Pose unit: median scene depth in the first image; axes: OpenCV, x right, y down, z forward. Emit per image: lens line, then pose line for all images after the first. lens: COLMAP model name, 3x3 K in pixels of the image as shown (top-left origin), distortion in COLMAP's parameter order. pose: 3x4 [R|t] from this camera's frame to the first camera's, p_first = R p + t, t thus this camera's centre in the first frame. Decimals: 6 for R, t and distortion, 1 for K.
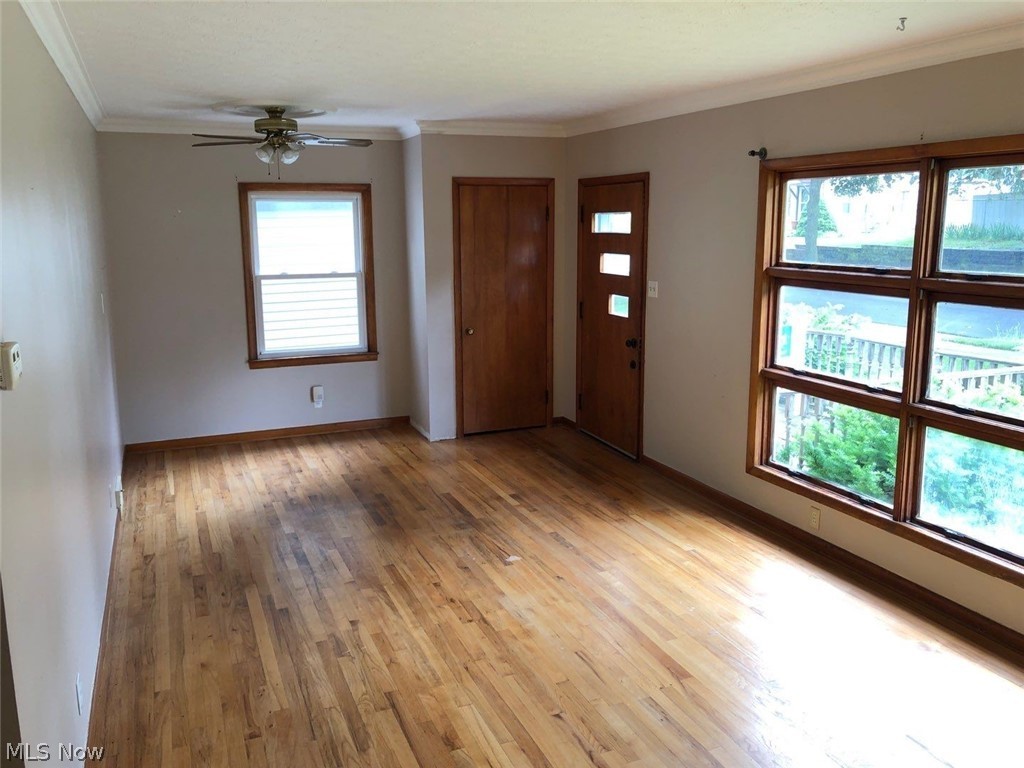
lens RADIAL K [[827.2, 0, 512.0], [0, 827.2, 384.0], [0, 0, 1]] dist [-0.054507, -0.002289]
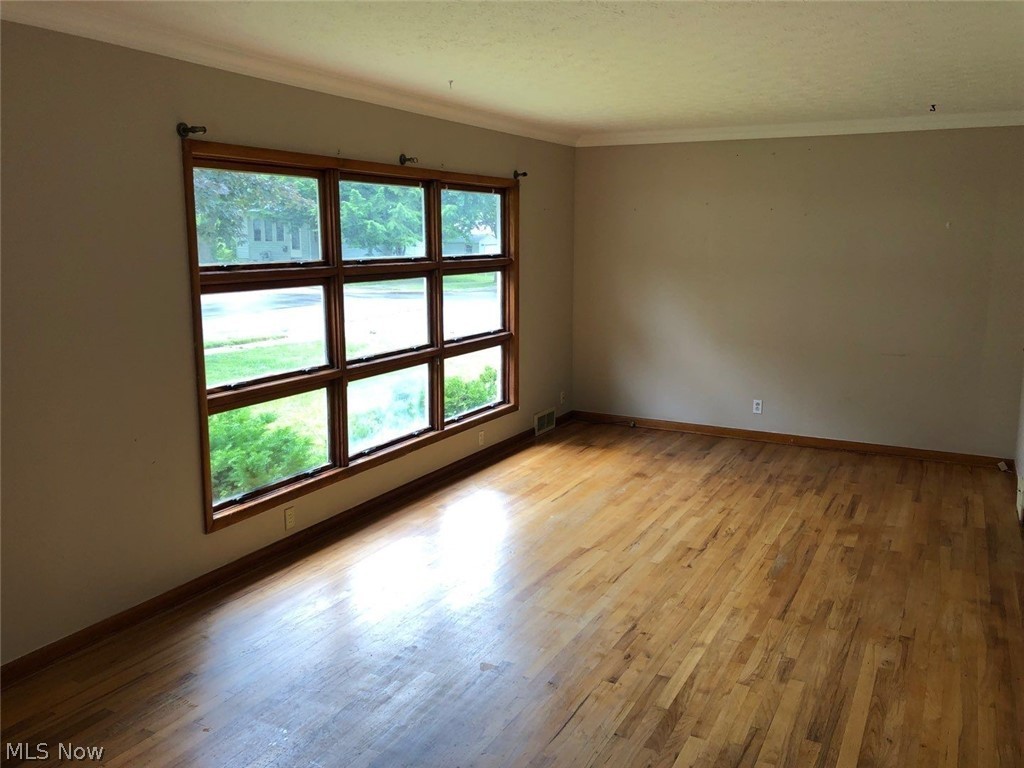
lens RADIAL K [[829.4, 0, 512.1], [0, 829.4, 373.2], [0, 0, 1]] dist [0.031422, 0.003668]
pose [[-0.625741, -0.135371, 0.768195, -0.706932], [0.143939, 0.947875, 0.284281, -0.322095], [-0.766636, 0.288459, -0.573639, 1.694048]]
